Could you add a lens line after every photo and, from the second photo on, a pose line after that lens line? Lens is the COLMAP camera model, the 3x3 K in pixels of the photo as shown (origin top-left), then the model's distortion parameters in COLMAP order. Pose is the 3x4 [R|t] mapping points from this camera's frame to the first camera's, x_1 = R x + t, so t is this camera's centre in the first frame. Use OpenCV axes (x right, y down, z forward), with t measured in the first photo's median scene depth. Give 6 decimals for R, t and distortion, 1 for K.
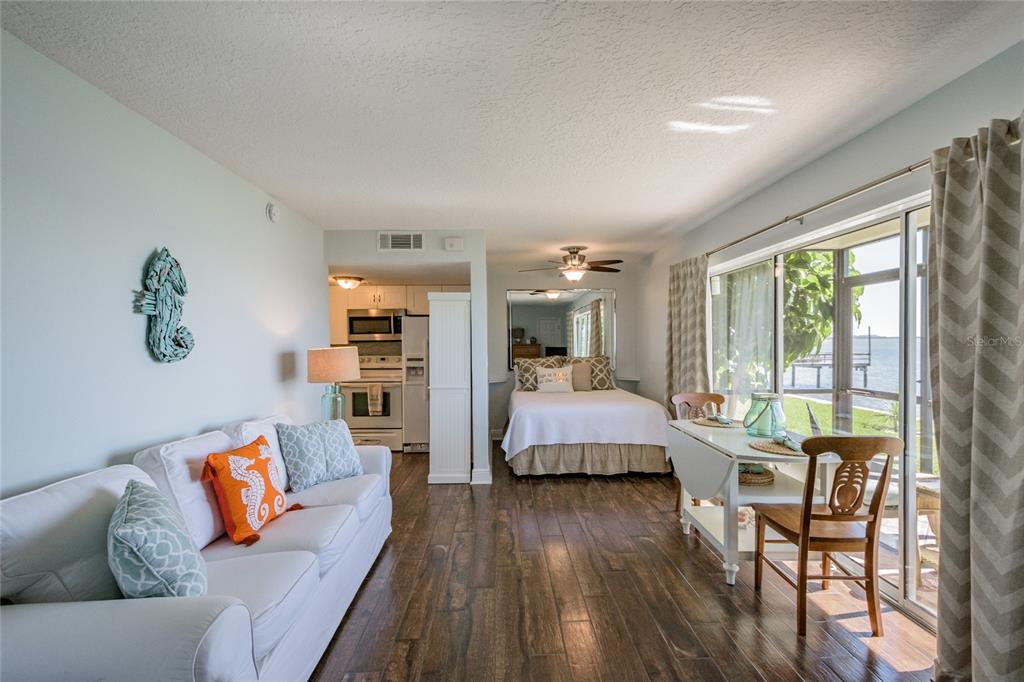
lens RADIAL K [[473.4, 0, 511.1], [0, 473.4, 347.8], [0, 0, 1]] dist [-0.001469, -0.000449]
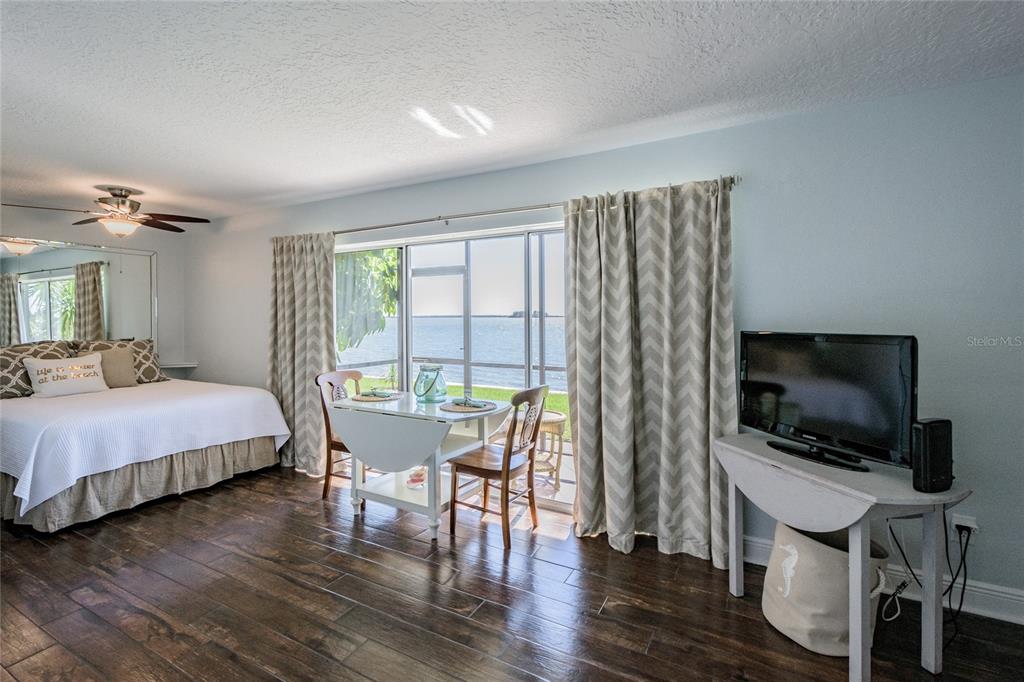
lens RADIAL K [[462.8, 0, 512.1], [0, 462.8, 313.8], [0, 0, 1]] dist [0.001206, 0.000270]
pose [[0.499872, 0.015733, 0.865956, -0.216974], [0.008288, 0.999702, -0.022947, 0.000082], [-0.866060, 0.018647, 0.499593, 0.162409]]
